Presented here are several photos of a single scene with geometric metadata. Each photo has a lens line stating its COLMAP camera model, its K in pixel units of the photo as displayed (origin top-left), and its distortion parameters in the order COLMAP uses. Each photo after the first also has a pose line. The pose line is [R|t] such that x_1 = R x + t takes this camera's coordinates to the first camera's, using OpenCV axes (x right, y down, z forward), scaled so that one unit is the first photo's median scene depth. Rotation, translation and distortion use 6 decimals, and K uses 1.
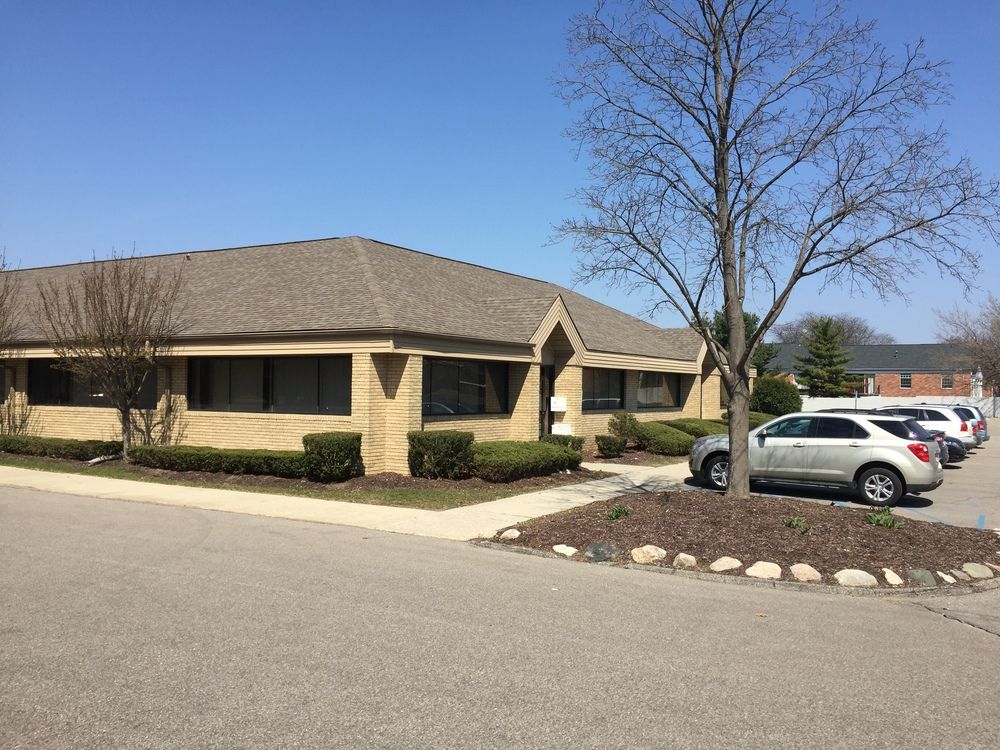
lens RADIAL K [[907.1, 0, 499.3], [0, 907.1, 375.0], [0, 0, 1]] dist [0.052919, -0.014017]
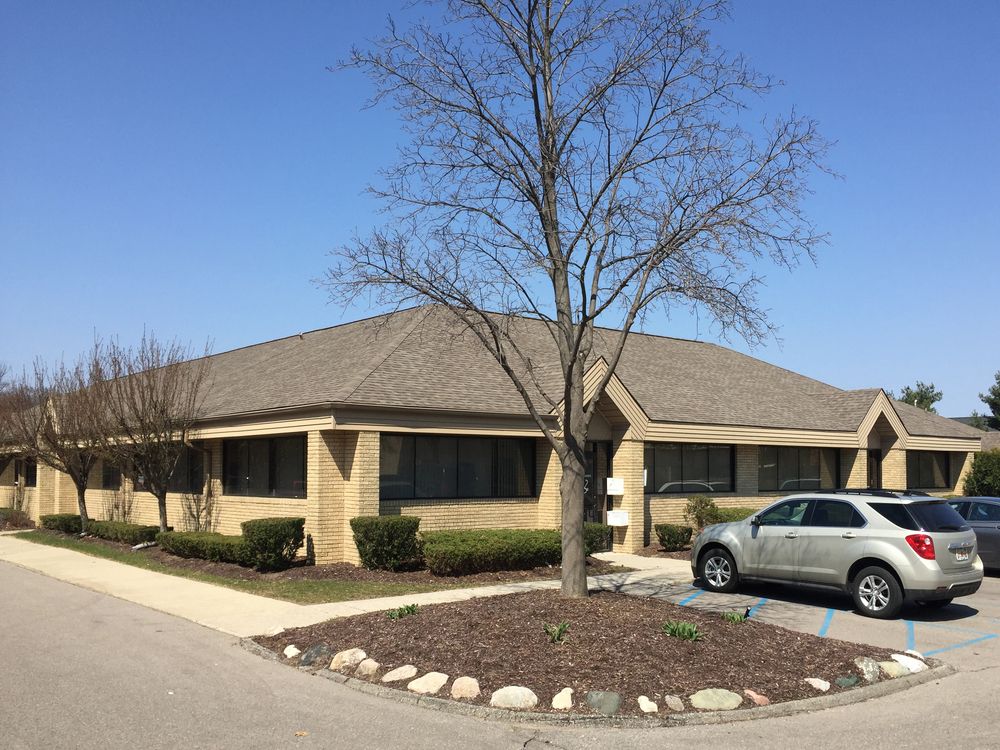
lens RADIAL K [[1021.5, 0, 498.3], [0, 1021.5, 378.1], [0, 0, 1]] dist [0.056515, 0.000000]
pose [[0.946388, -0.040138, -0.320529, 0.363756], [0.014763, 0.996588, -0.081209, 0.009856], [0.322695, 0.072123, 0.943751, 0.074643]]
